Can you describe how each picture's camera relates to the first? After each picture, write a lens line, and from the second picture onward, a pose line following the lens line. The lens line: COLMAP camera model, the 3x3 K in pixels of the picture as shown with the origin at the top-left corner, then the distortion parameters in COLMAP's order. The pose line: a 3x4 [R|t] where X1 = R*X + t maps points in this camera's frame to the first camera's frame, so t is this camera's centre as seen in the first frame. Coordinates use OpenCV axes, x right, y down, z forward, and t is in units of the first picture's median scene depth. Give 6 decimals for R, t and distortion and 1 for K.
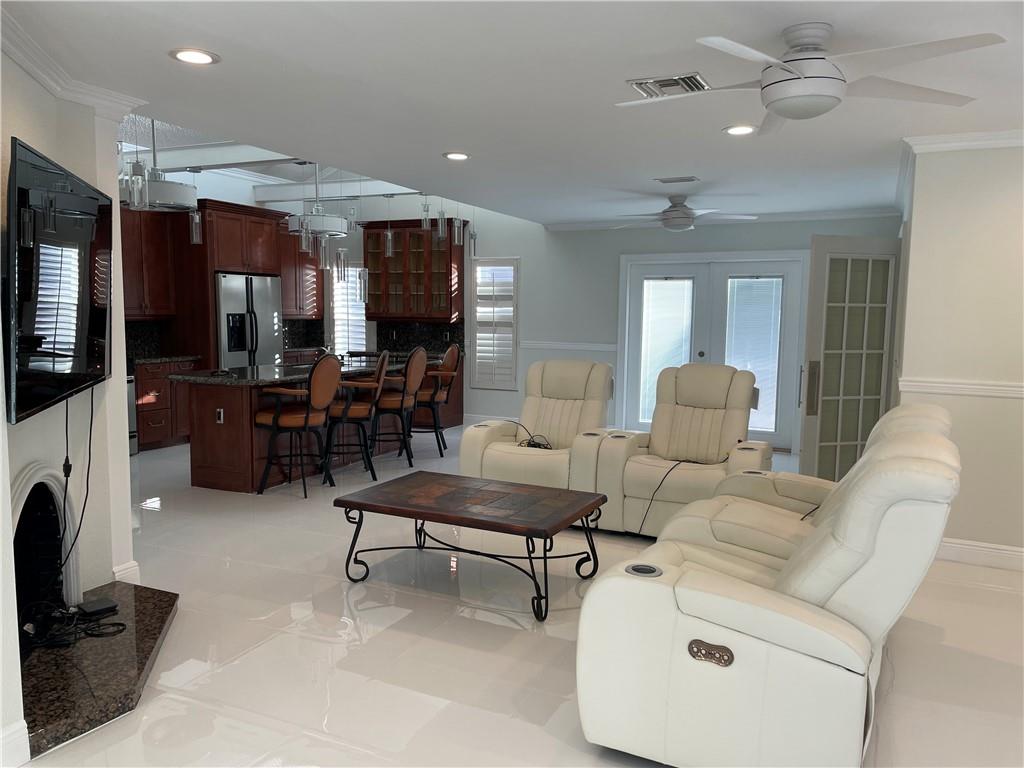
lens RADIAL K [[767.1, 0, 512.0], [0, 767.1, 384.0], [0, 0, 1]] dist [0.005992, 0.001994]
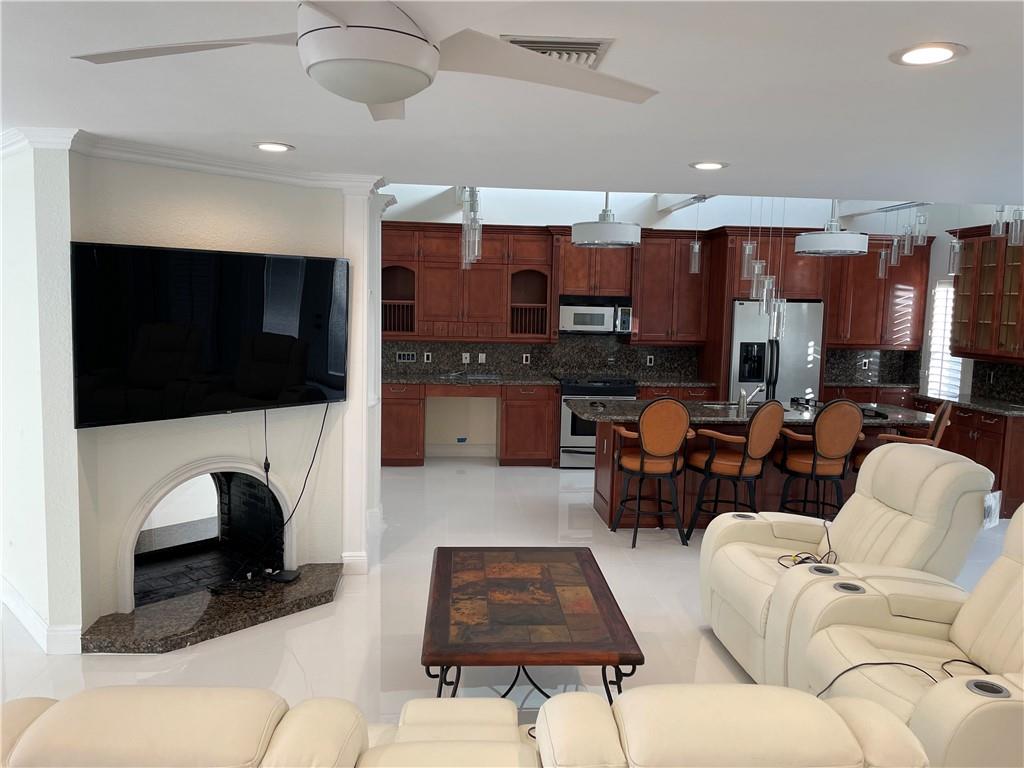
lens RADIAL K [[757.8, 0, 512.0], [0, 757.8, 384.0], [0, 0, 1]] dist [0.029212, -0.001065]
pose [[0.512784, 0.091692, -0.853607, 0.289770], [-0.101872, 0.993754, 0.045549, -0.052286], [0.852452, 0.063602, 0.518922, 0.255227]]
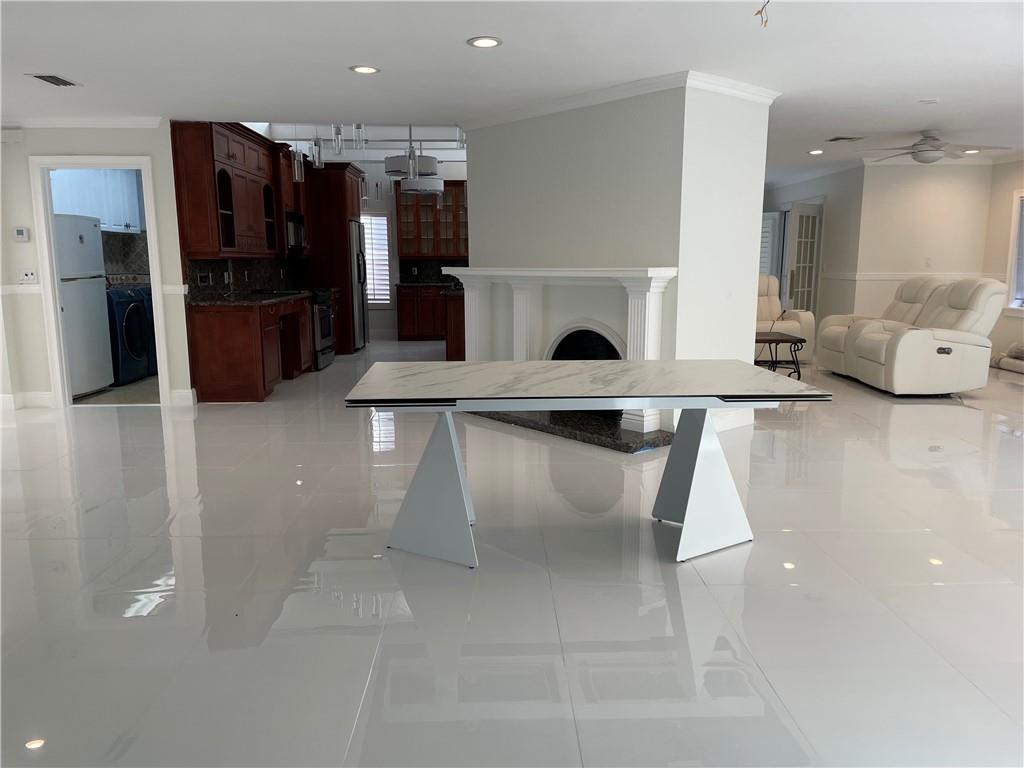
lens RADIAL K [[767.1, 0, 512.0], [0, 767.1, 384.0], [0, 0, 1]] dist [0.005992, 0.001994]
pose [[0.887077, -0.087130, 0.453324, -0.718383], [0.059761, 0.995437, 0.074384, 0.044209], [-0.457737, -0.038893, 0.888237, -0.242378]]
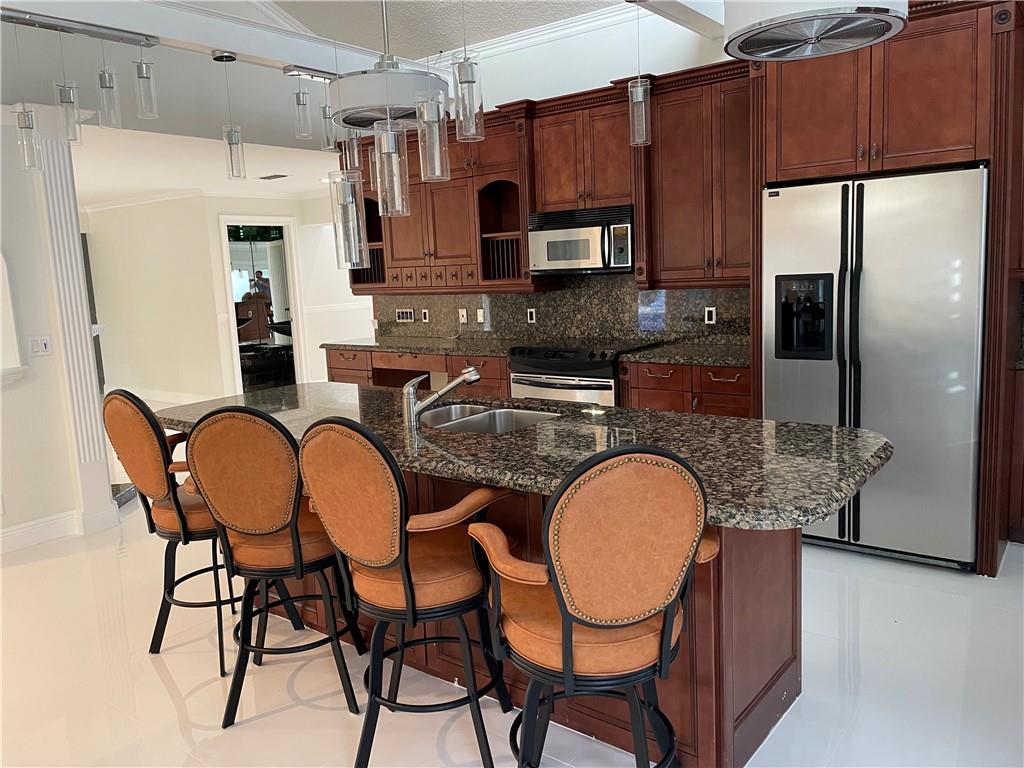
lens RADIAL K [[757.8, 0, 512.0], [0, 757.8, 384.0], [0, 0, 1]] dist [0.029212, -0.001065]
pose [[-0.200154, 0.149206, -0.968337, 0.109251], [-0.051733, 0.985348, 0.162521, -0.090622], [0.978398, 0.082625, -0.189503, 0.905099]]
